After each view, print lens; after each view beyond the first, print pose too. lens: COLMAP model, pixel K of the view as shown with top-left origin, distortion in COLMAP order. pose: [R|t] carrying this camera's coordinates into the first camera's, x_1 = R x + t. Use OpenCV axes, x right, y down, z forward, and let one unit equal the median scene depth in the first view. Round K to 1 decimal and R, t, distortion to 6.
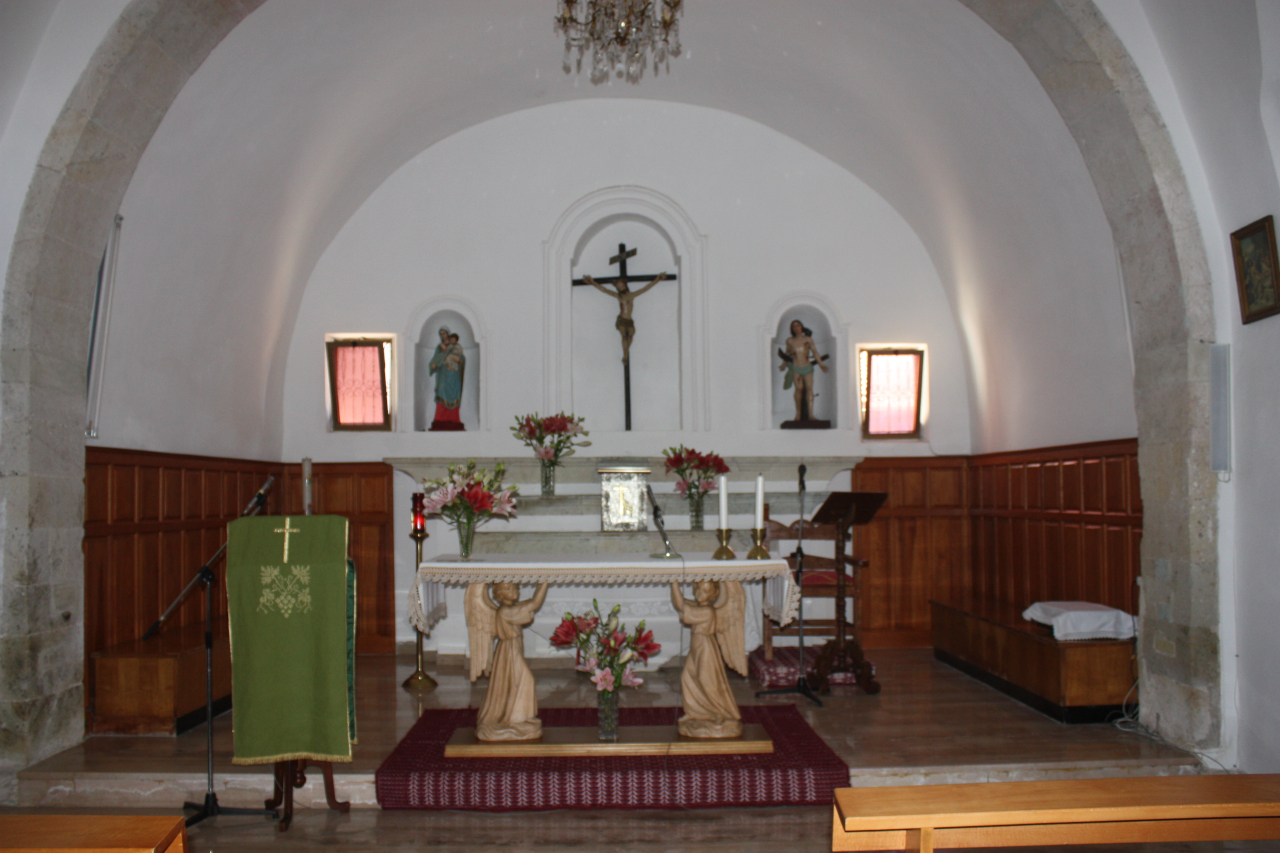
lens RADIAL K [[1106.3, 0, 640.0], [0, 1106.3, 426.5], [0, 0, 1]] dist [-0.159488, 0.123264]
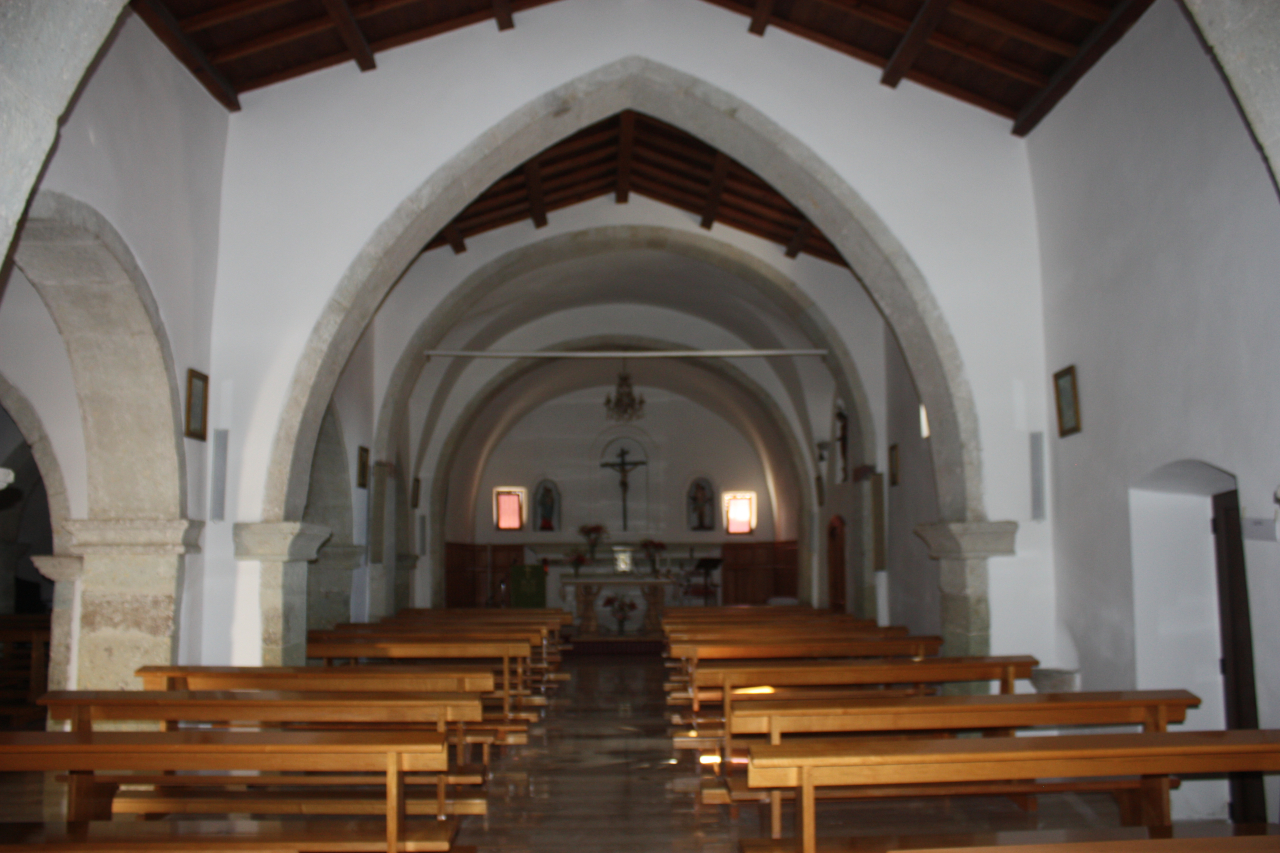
lens RADIAL K [[1106.3, 0, 640.0], [0, 1106.3, 426.5], [0, 0, 1]] dist [-0.159488, 0.123264]
pose [[0.999893, 0.002844, 0.014352, -0.014050], [-0.001983, 0.998215, -0.059687, -0.080962], [-0.014496, 0.059652, 0.998114, -1.392883]]
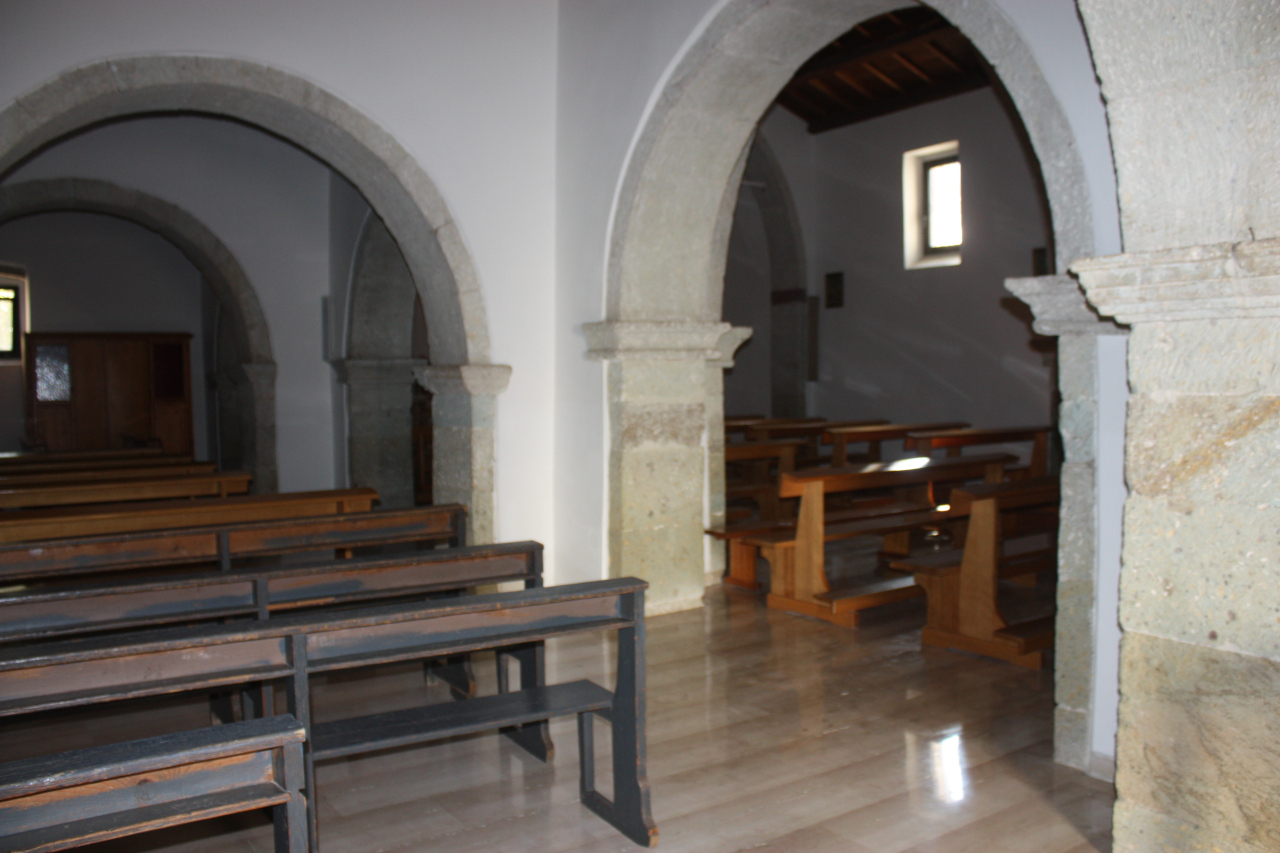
lens RADIAL K [[1106.3, 0, 640.0], [0, 1106.3, 426.5], [0, 0, 1]] dist [-0.159488, 0.123264]
pose [[0.831286, -0.030308, 0.555019, -0.845215], [-0.024521, 0.995541, 0.091091, -0.055067], [-0.555305, -0.089332, 0.826835, -1.192850]]
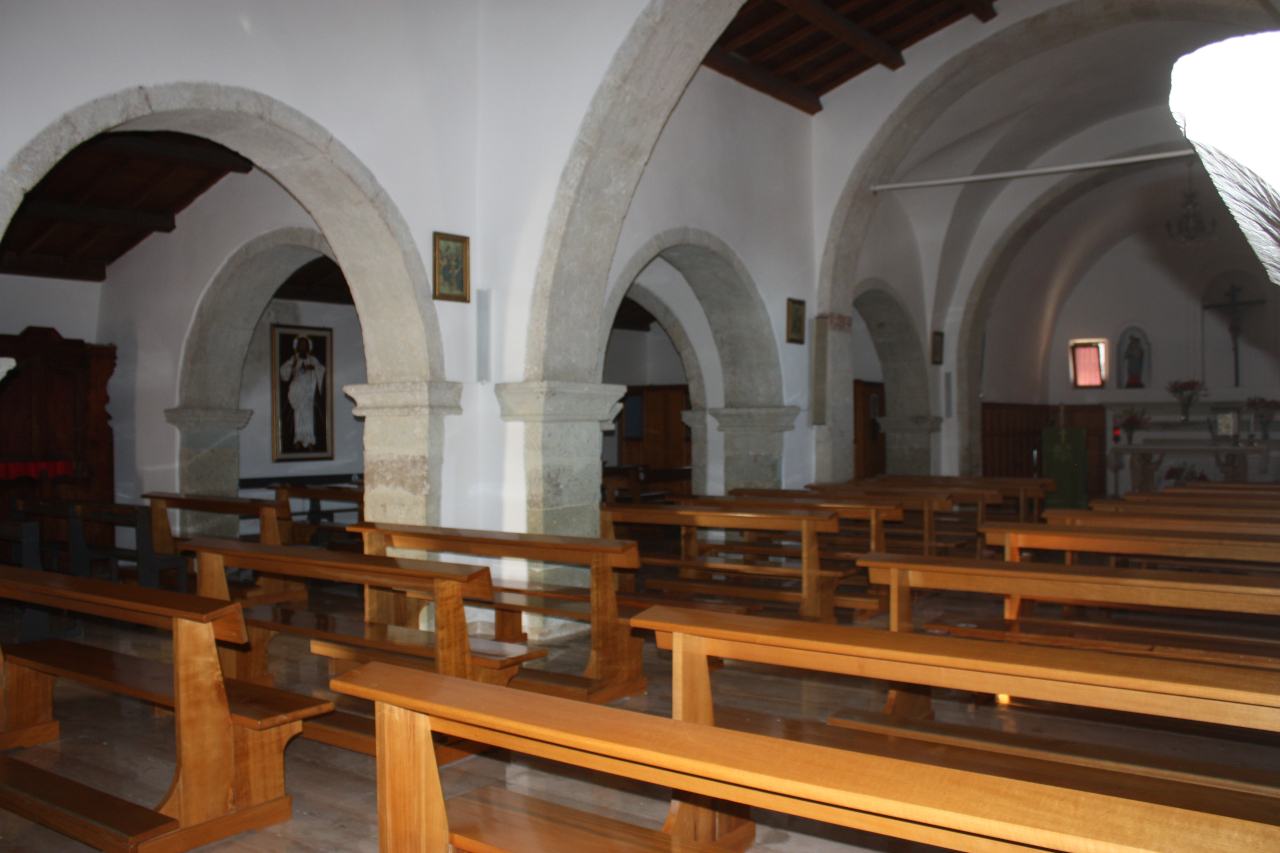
lens RADIAL K [[1124.7, 0, 604.4], [0, 1124.7, 436.0], [0, 0, 1]] dist [-0.162122, 0.126657]
pose [[0.786044, 0.010653, -0.618079, 0.296142], [0.034184, 0.997572, 0.060668, -0.064164], [0.617225, -0.068816, 0.783772, -1.159695]]
